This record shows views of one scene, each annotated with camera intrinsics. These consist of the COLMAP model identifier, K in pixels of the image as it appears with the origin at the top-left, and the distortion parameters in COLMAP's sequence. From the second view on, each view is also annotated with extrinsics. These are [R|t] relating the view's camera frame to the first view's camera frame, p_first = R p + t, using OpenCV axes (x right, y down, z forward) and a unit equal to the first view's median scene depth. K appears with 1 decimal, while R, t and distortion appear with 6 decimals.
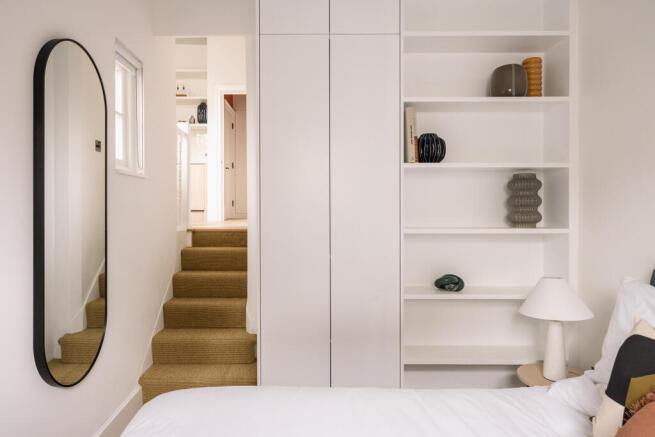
lens RADIAL K [[399.8, 0, 327.4], [0, 399.8, 214.6], [0, 0, 1]] dist [-0.003010, -0.002047]
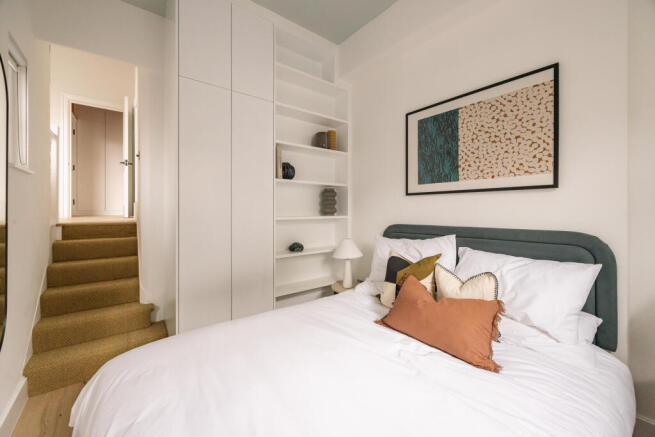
lens RADIAL K [[263.2, 0, 327.3], [0, 263.2, 211.9], [0, 0, 1]] dist [0.000668, 0.000460]
pose [[0.781580, -0.005464, 0.623781, -0.324684], [0.008113, 0.999966, -0.001407, 0.015936], [-0.623752, 0.006161, 0.781598, -0.011549]]
